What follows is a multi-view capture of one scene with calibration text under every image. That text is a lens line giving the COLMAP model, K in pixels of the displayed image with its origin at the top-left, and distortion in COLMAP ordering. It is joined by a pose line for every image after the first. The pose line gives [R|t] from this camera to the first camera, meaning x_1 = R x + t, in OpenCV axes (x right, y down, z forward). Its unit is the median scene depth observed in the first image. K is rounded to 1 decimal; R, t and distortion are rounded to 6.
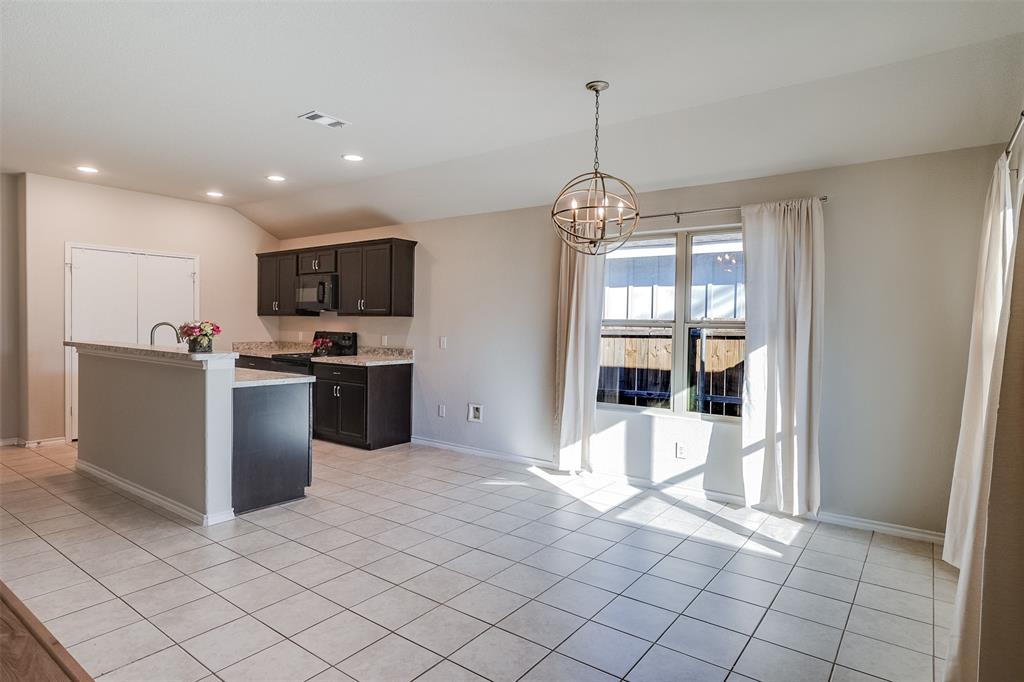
lens RADIAL K [[563.2, 0, 511.3], [0, 563.2, 336.3], [0, 0, 1]] dist [-0.000166, -0.000050]
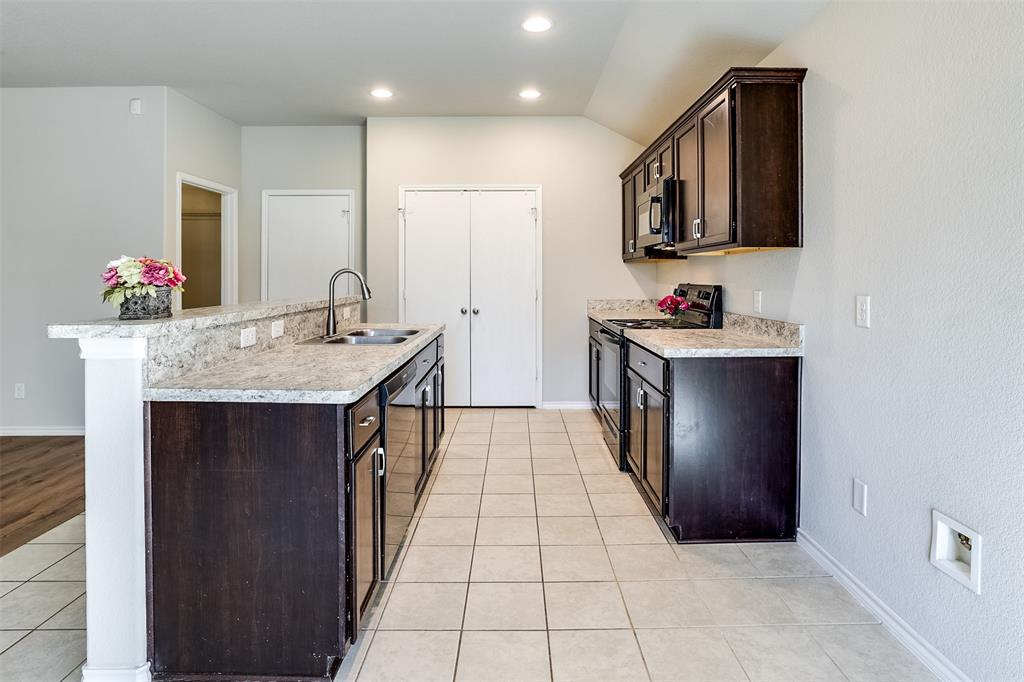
lens RADIAL K [[553.9, 0, 518.7], [0, 553.9, 284.5], [0, 0, 1]] dist [0.000216, 0.000081]
pose [[0.599682, -0.004412, -0.800226, 0.031149], [-0.007273, 0.999913, -0.010963, -0.000588], [0.800205, 0.012394, 0.599598, 0.579100]]
